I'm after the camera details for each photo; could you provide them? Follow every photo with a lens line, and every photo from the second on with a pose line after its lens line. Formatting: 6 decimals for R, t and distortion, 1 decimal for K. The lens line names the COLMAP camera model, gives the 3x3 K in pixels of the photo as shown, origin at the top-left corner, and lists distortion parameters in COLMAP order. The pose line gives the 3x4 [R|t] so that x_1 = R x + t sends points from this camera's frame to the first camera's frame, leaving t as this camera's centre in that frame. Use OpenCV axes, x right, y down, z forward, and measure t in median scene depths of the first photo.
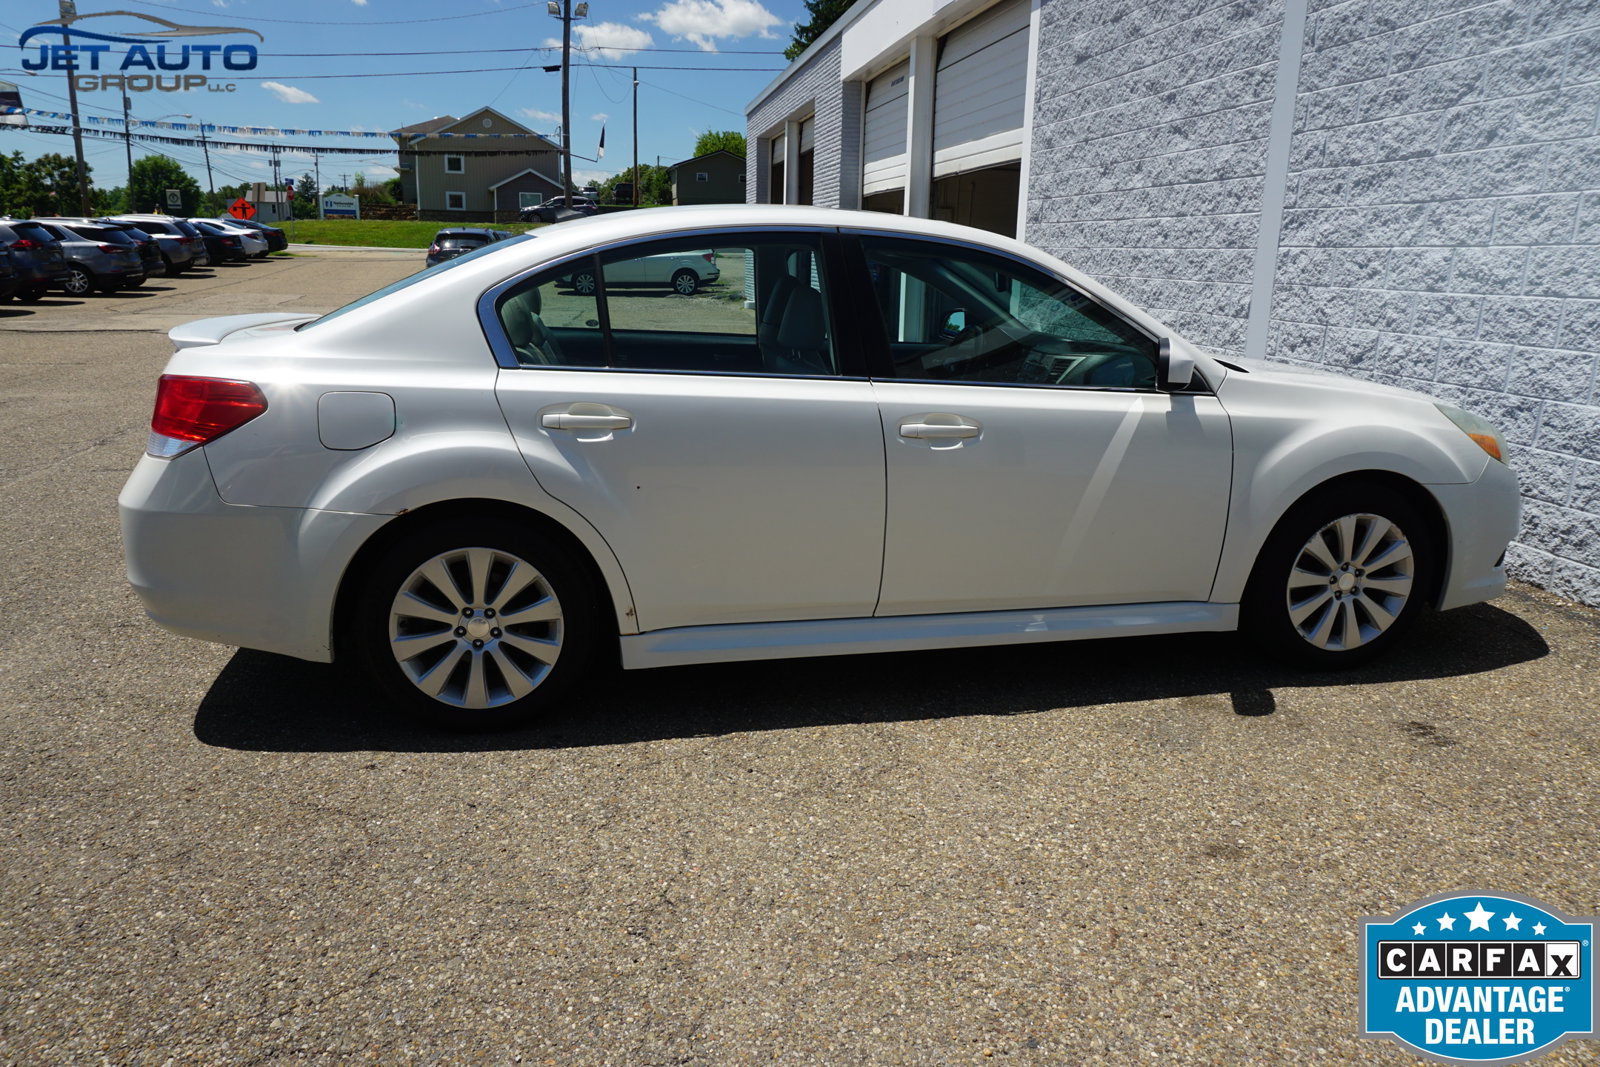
lens RADIAL K [[1072.5, 0, 791.1], [0, 1072.5, 526.3], [0, 0, 1]] dist [-0.037601, 0.026047]
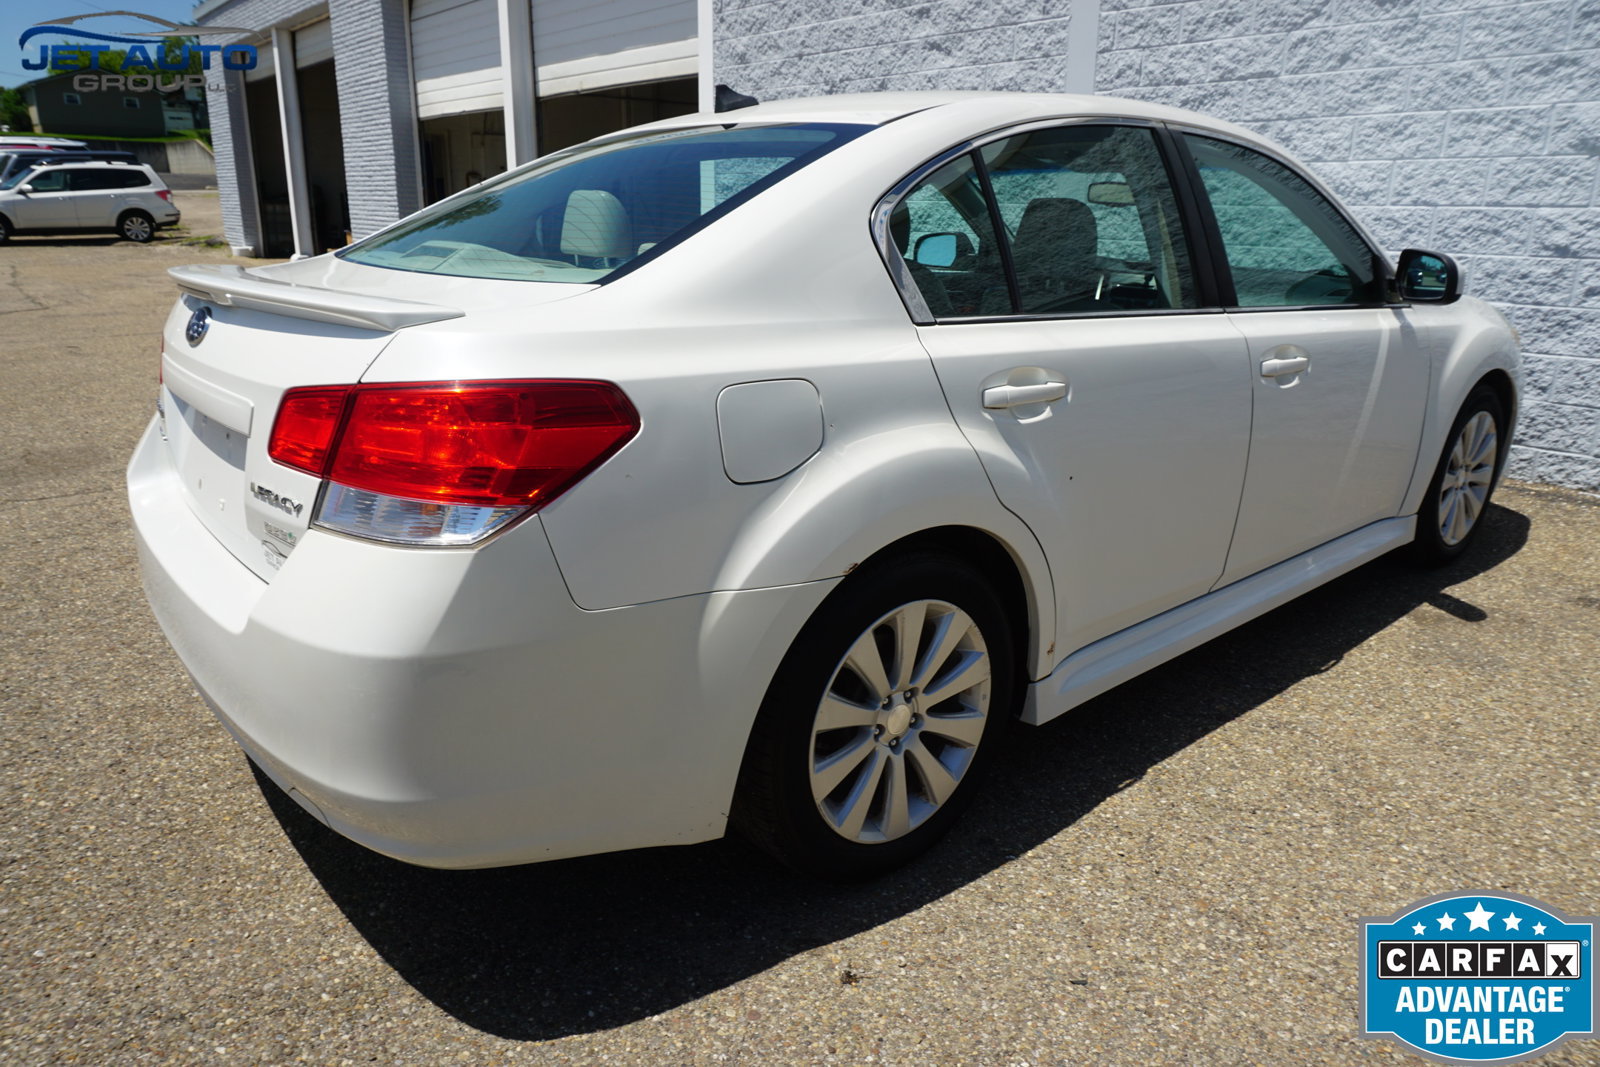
lens RADIAL K [[1072.5, 0, 800.3], [0, 1072.5, 535.3], [0, 0, 1]] dist [-0.037601, 0.026047]
pose [[0.870658, -0.158633, 0.465607, -0.409404], [0.129323, 0.987092, 0.094476, -0.057386], [-0.474583, -0.022043, 0.879935, 0.285877]]
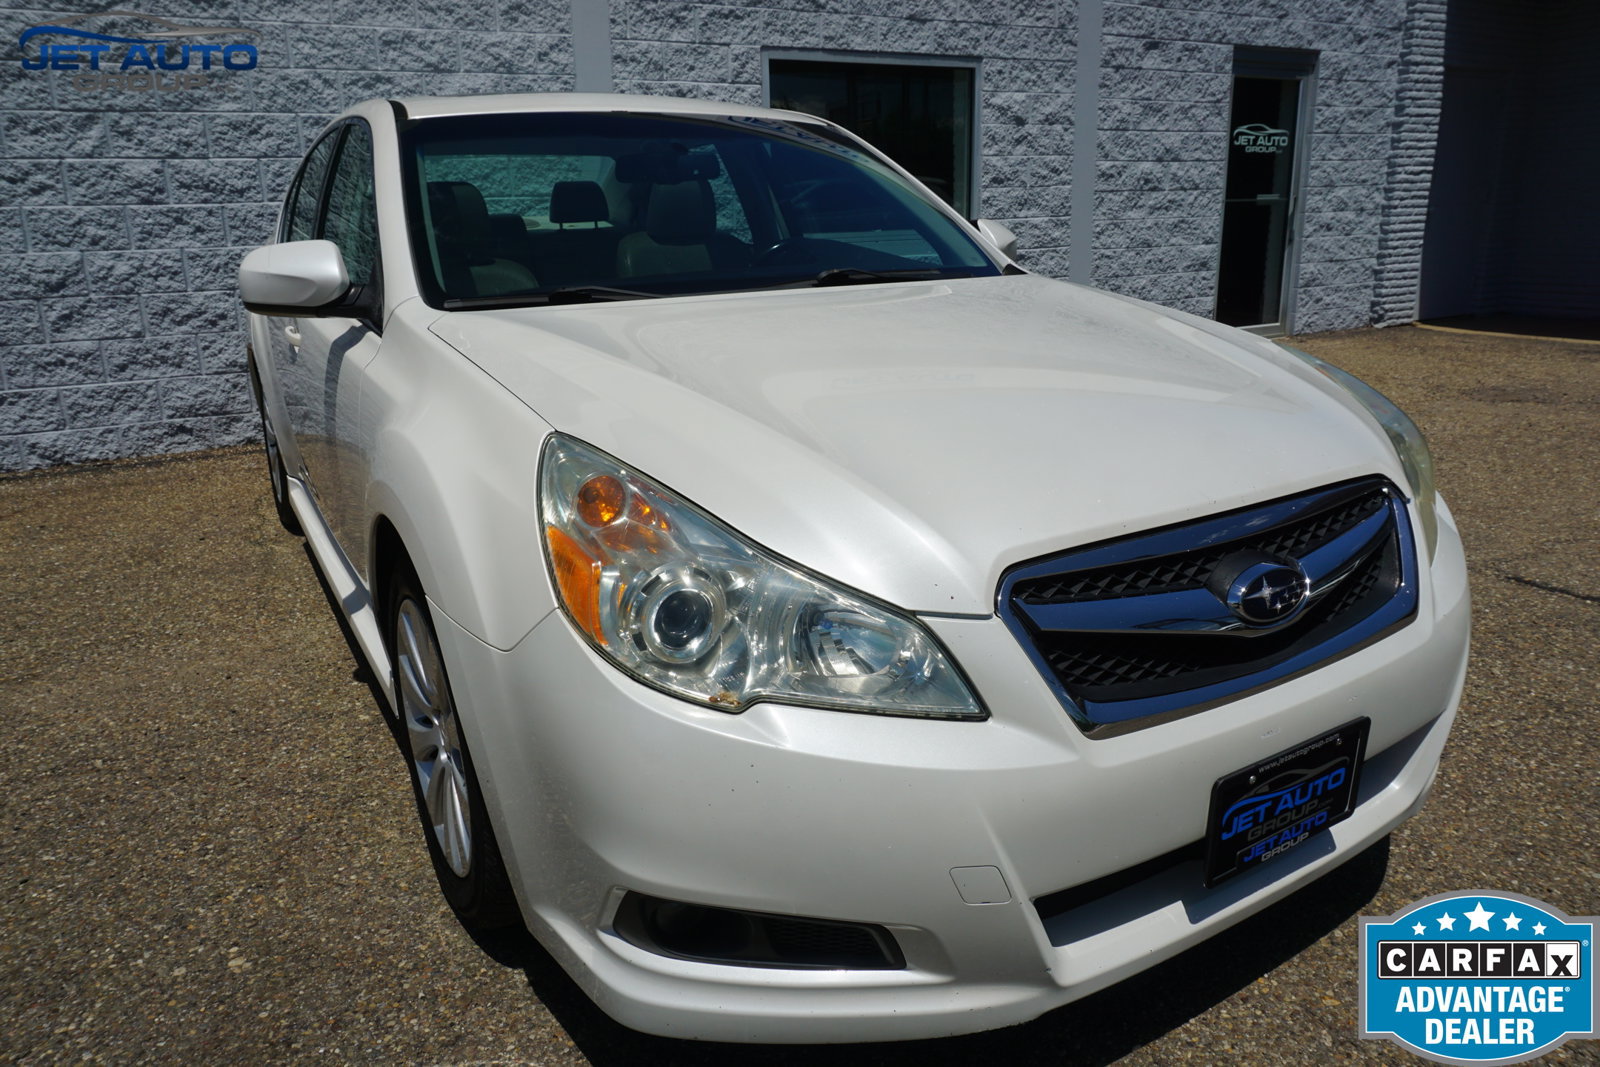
lens RADIAL K [[1072.5, 0, 791.1], [0, 1072.5, 533.0], [0, 0, 1]] dist [-0.037601, 0.026047]
pose [[-0.313282, -0.289369, 0.904500, -0.622138], [0.243913, 0.895976, 0.371124, -0.175581], [-0.917802, 0.336886, -0.210113, 0.798735]]
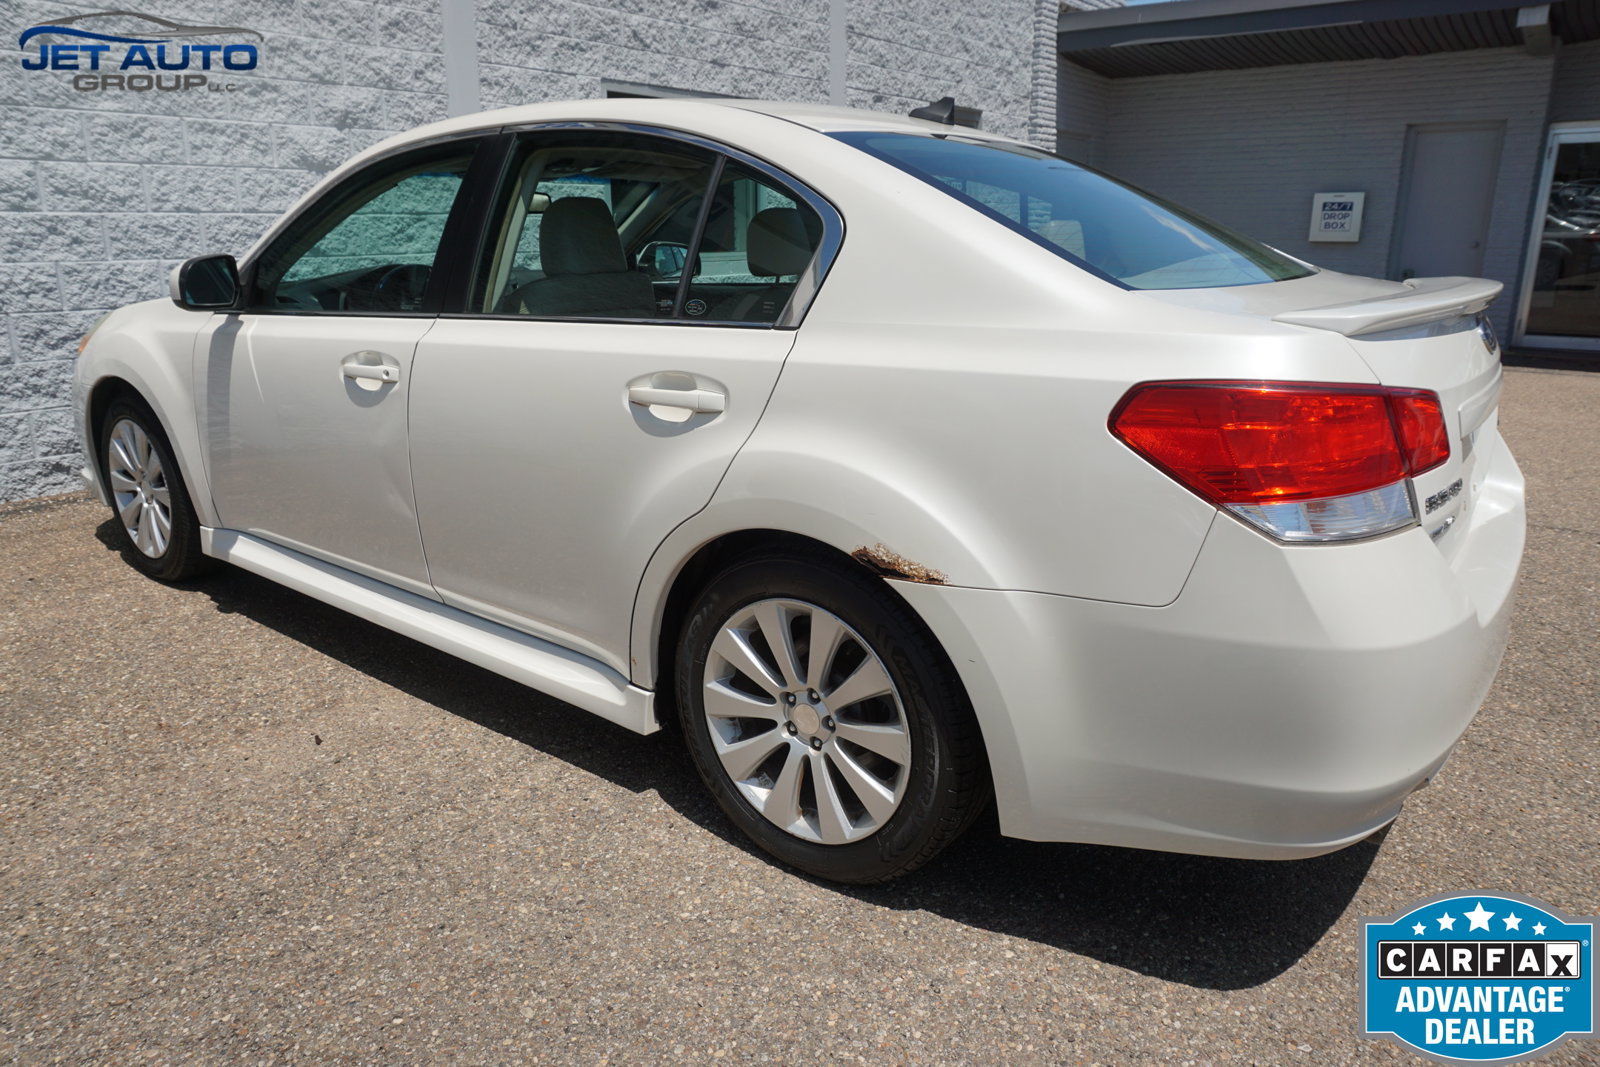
lens RADIAL K [[1072.5, 0, 794.3], [0, 1072.5, 536.5], [0, 0, 1]] dist [-0.037601, 0.026047]
pose [[-0.675795, -0.229806, 0.700350, -0.534019], [0.159116, 0.882270, 0.443037, -0.284590], [-0.719711, 0.410839, -0.559667, 1.202794]]
